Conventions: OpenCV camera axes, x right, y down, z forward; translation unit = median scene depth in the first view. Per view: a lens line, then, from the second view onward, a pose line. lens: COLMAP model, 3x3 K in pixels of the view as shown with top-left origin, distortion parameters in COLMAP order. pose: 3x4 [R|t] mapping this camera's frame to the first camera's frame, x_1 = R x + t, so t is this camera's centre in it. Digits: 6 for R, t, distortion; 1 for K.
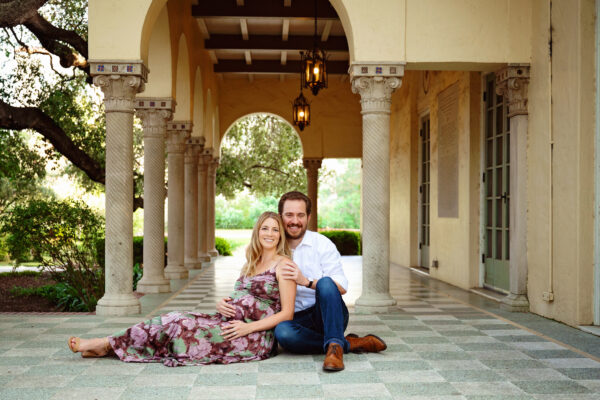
lens RADIAL K [[854.2, 0, 298.5], [0, 854.2, 212.2], [0, 0, 1]] dist [0.019902, 0.029296]
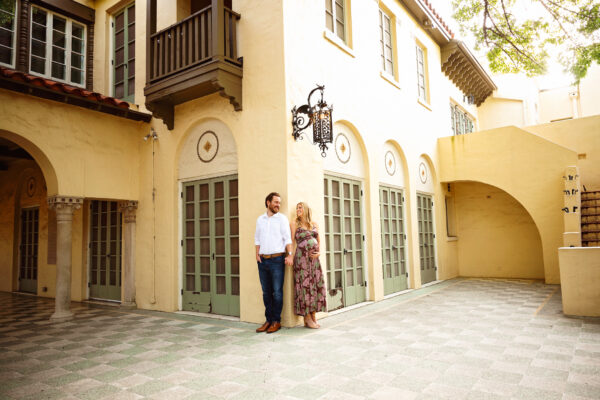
lens RADIAL K [[414.2, 0, 300.0], [0, 414.2, 200.0], [0, 0, 1]] dist [0.003490, 0.000941]
pose [[0.621153, 0.052365, 0.781938, -0.210585], [0.025935, 0.995845, -0.087293, -0.039974], [-0.783260, 0.074501, 0.617214, -0.030384]]
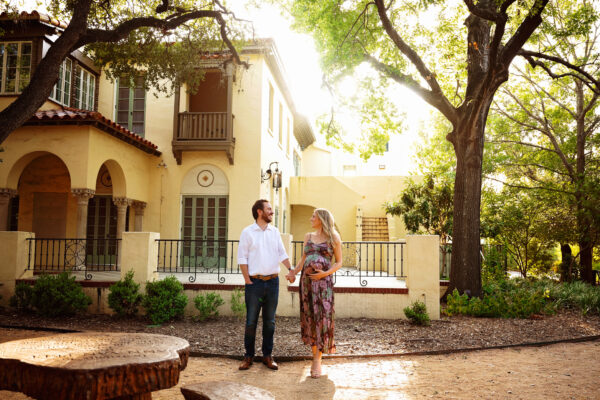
lens RADIAL K [[466.5, 0, 300.0], [0, 466.5, 200.0], [0, 0, 1]] dist [0.006308, 0.001379]
pose [[0.165279, 0.103026, 0.980851, -1.032472], [-0.022689, 0.994663, -0.100654, 0.006403], [-0.985986, -0.005618, 0.166734, -0.020158]]
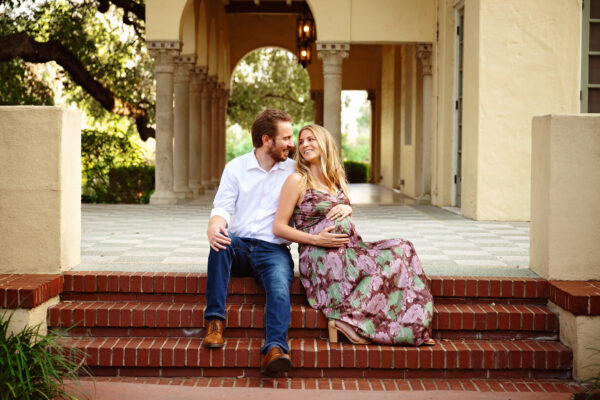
lens RADIAL K [[1149.5, 0, 300.6], [0, 1149.5, 153.3], [0, 0, 1]] dist [0.010497, 0.014017]
pose [[0.999461, 0.004689, -0.032491, 0.063140], [-0.004485, 0.999970, 0.006360, 0.007919], [0.032520, -0.006211, 0.999452, -0.655218]]
